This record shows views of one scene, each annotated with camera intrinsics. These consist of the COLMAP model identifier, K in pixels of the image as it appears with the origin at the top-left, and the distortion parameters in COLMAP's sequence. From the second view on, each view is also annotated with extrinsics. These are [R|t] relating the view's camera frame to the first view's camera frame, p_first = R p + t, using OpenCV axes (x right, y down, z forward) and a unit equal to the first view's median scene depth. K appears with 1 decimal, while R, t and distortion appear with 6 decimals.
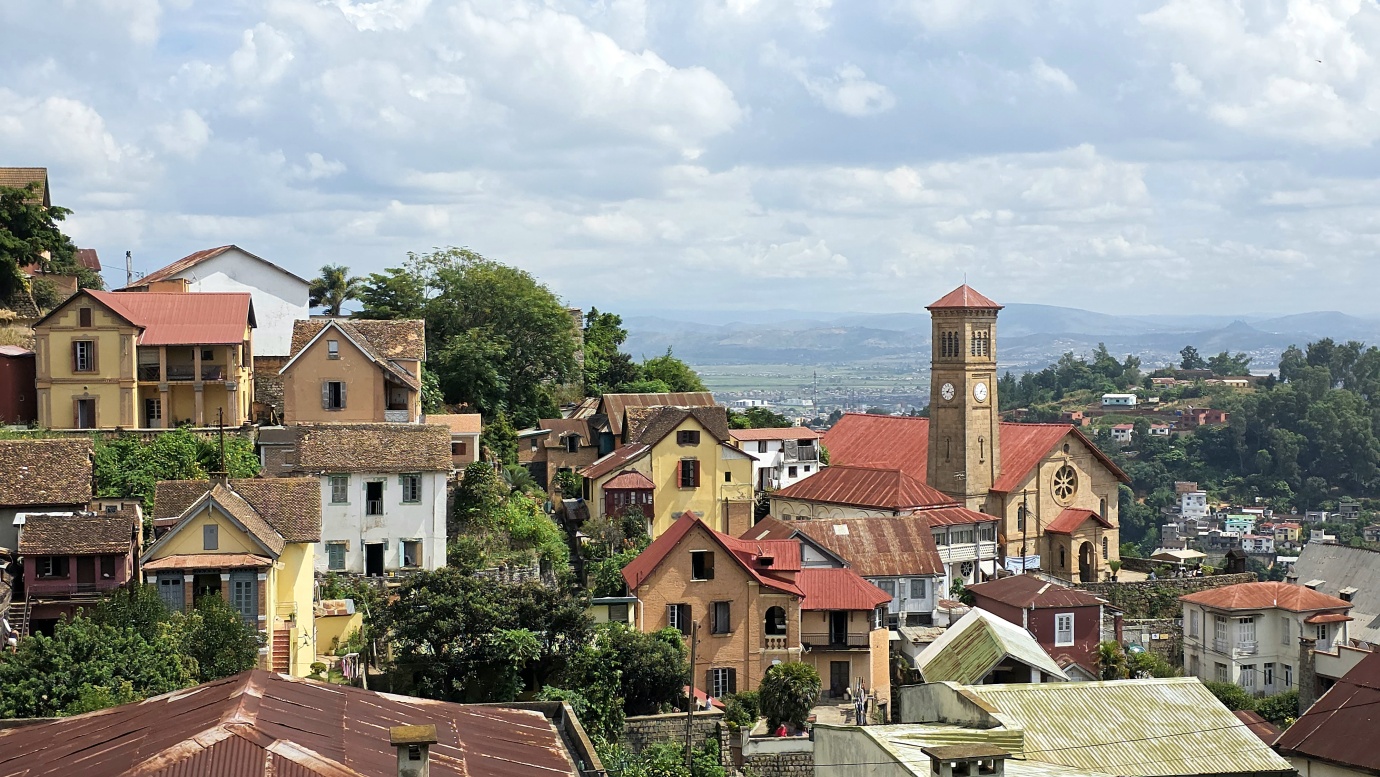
lens RADIAL K [[1903.4, 0, 710.6], [0, 1903.4, 377.4], [0, 0, 1]] dist [0.136657, 0.000000]
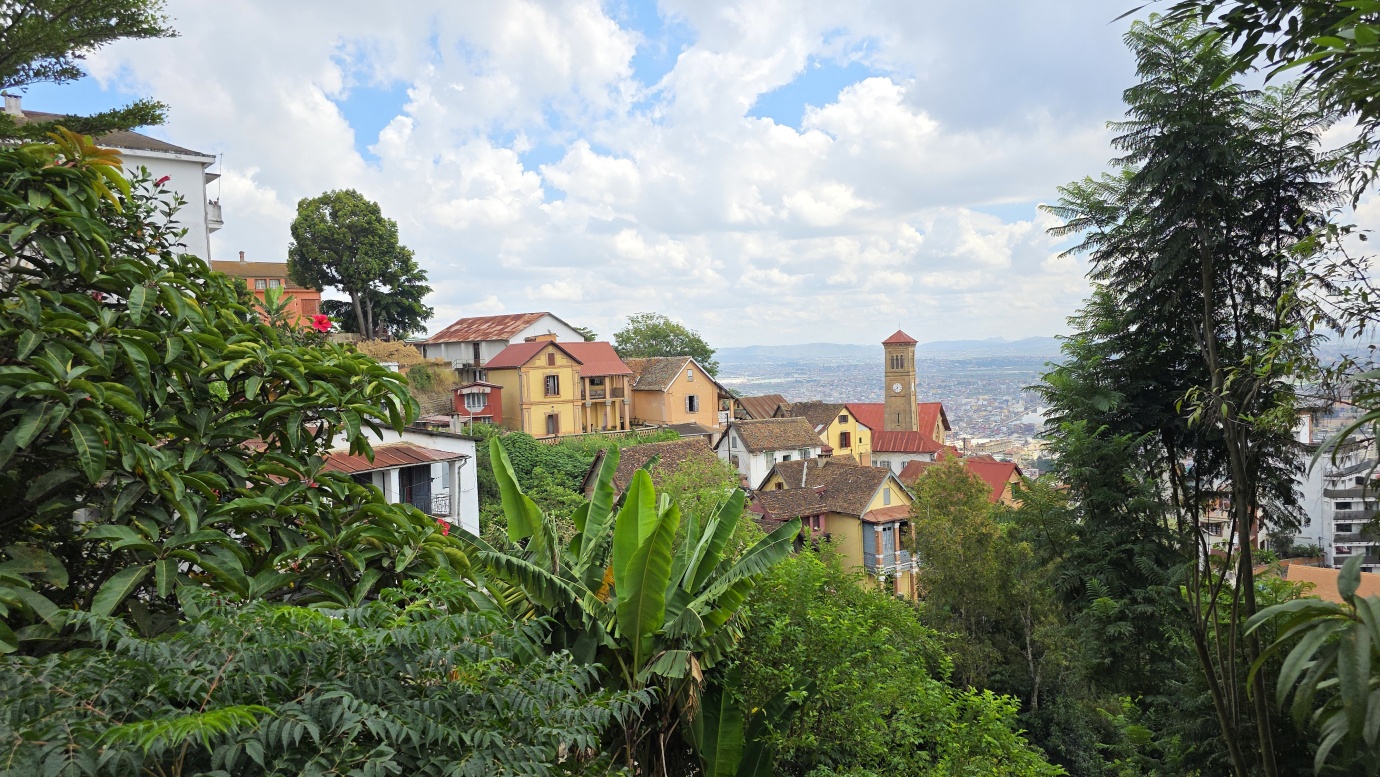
lens RADIAL K [[952.8, 0, 684.2], [0, 952.8, 382.2], [0, 0, 1]] dist [0.071723, -0.036385]
pose [[0.906992, -0.039741, 0.419269, -0.505965], [0.041989, 0.999111, 0.003868, -0.011299], [-0.419050, 0.014096, 0.907854, 0.273492]]
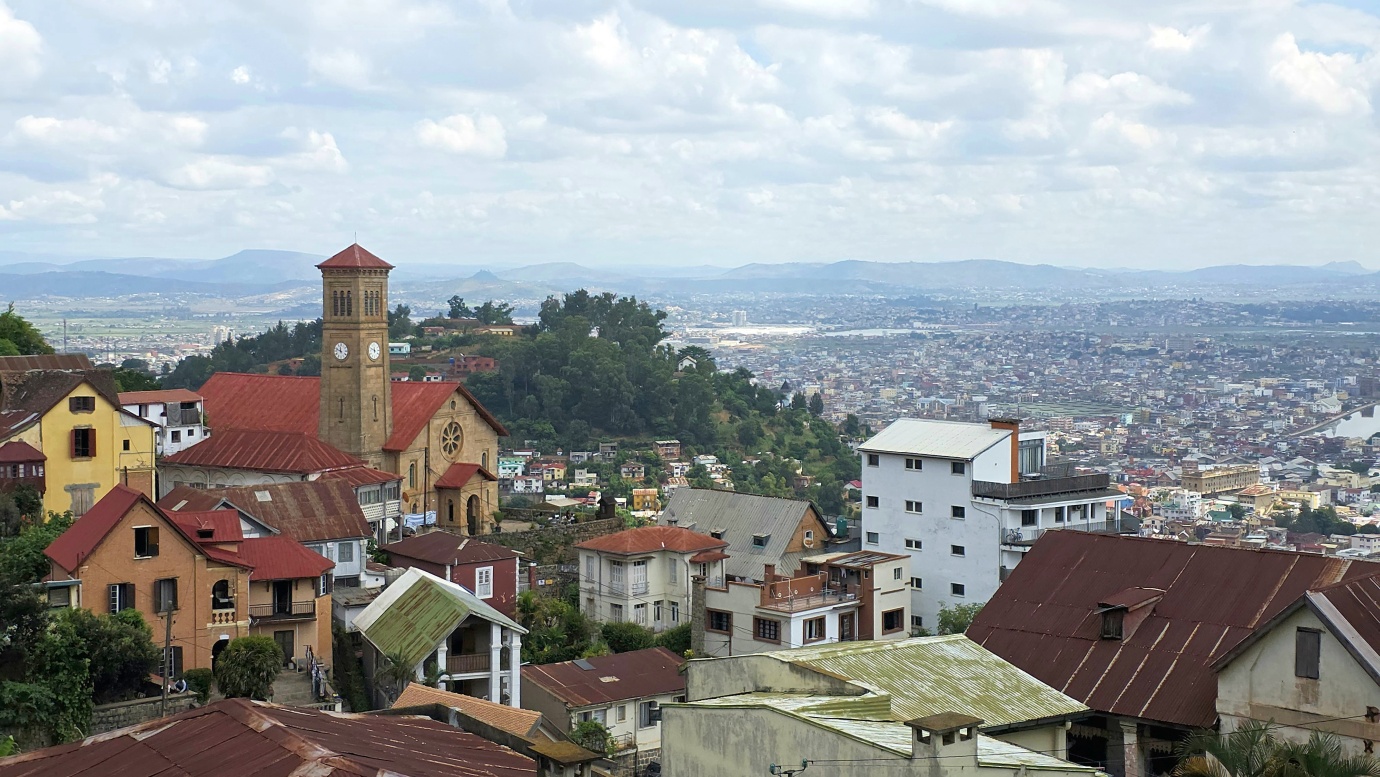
lens RADIAL K [[1903.4, 0, 700.3], [0, 1903.4, 388.6], [0, 0, 1]] dist [0.136657, 0.000000]
pose [[0.922630, -0.016075, 0.385350, -0.097087], [0.002661, 0.999373, 0.035319, -0.008713], [-0.385676, -0.031561, 0.922094, 0.007819]]
